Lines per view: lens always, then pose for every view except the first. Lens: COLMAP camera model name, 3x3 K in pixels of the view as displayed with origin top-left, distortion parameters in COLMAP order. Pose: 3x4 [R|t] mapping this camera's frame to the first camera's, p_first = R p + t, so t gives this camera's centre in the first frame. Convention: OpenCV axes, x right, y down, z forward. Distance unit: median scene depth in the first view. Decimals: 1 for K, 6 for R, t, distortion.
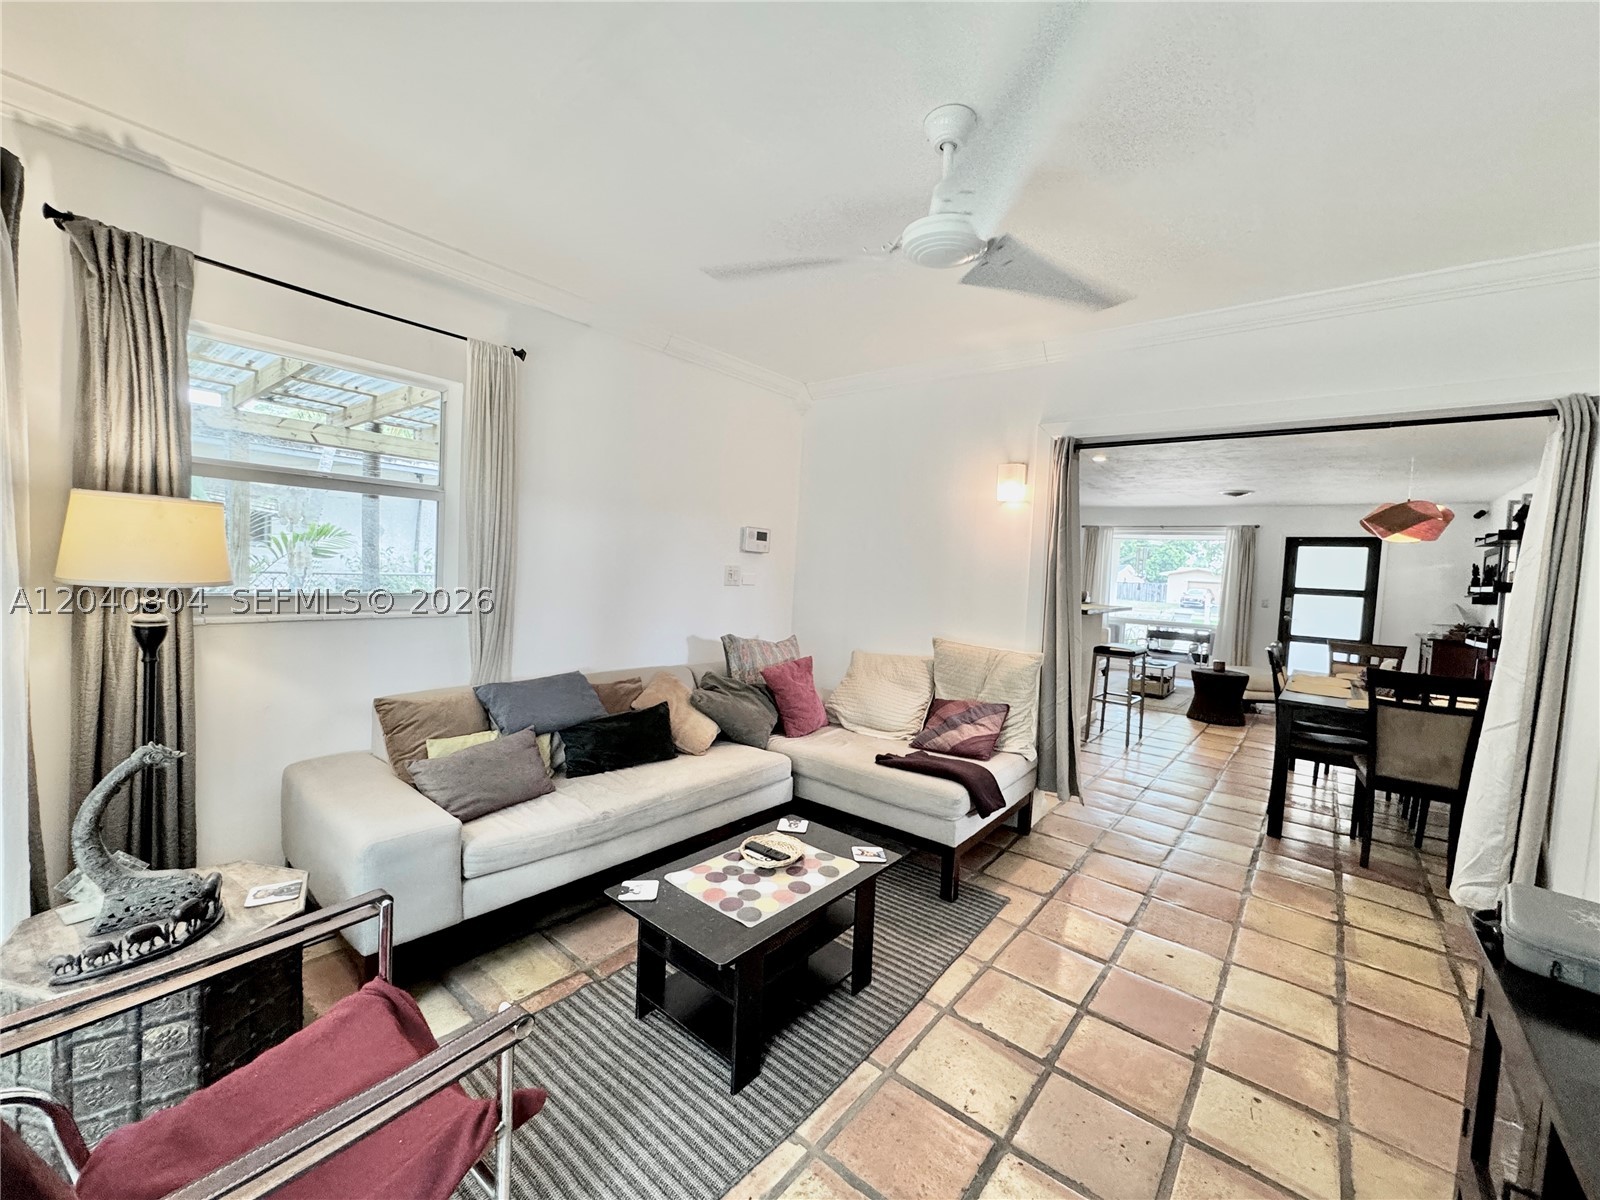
lens RADIAL K [[639.7, 0, 800.0], [0, 639.7, 600.0], [0, 0, 1]] dist [-0.003223, -0.000518]
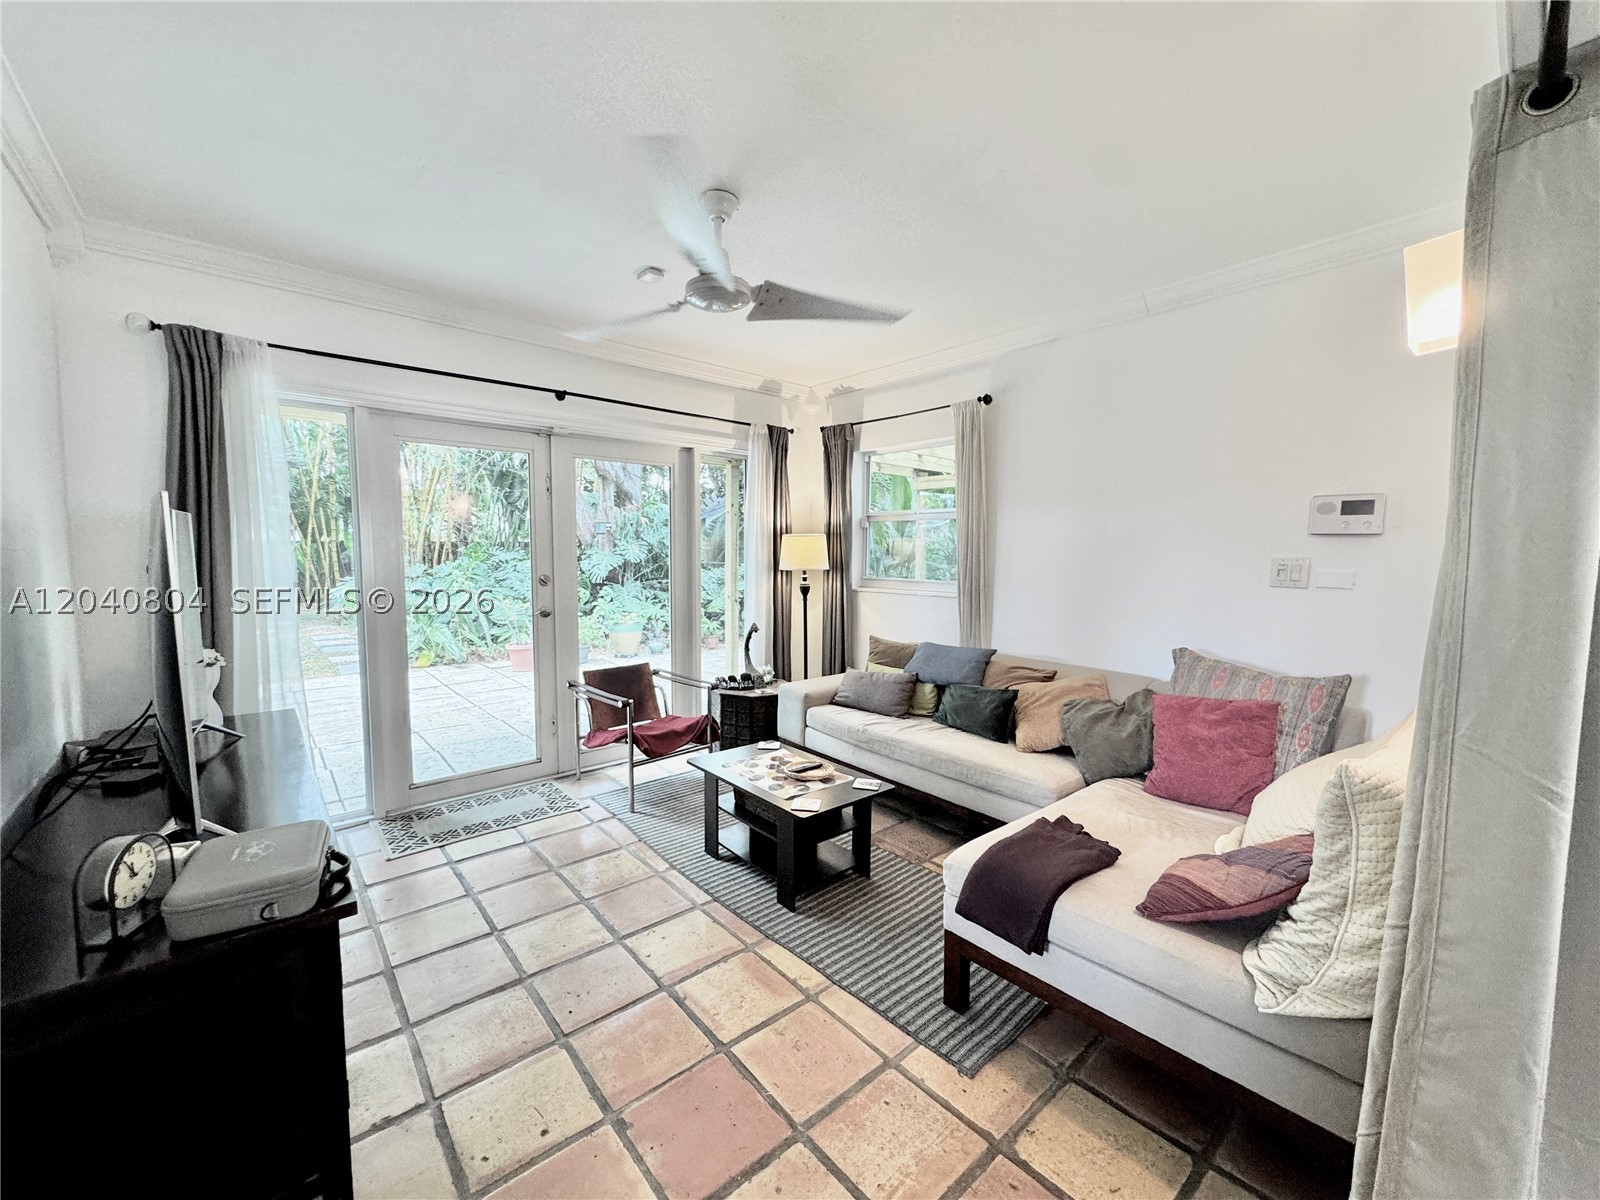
lens RADIAL K [[639.7, 0, 800.0], [0, 639.7, 600.0], [0, 0, 1]] dist [-0.003223, -0.000518]
pose [[-0.172967, 0.021497, -0.984693, 1.109301], [-0.067691, 0.997138, 0.033659, 0.003992], [0.982599, 0.072476, -0.171017, 1.064161]]
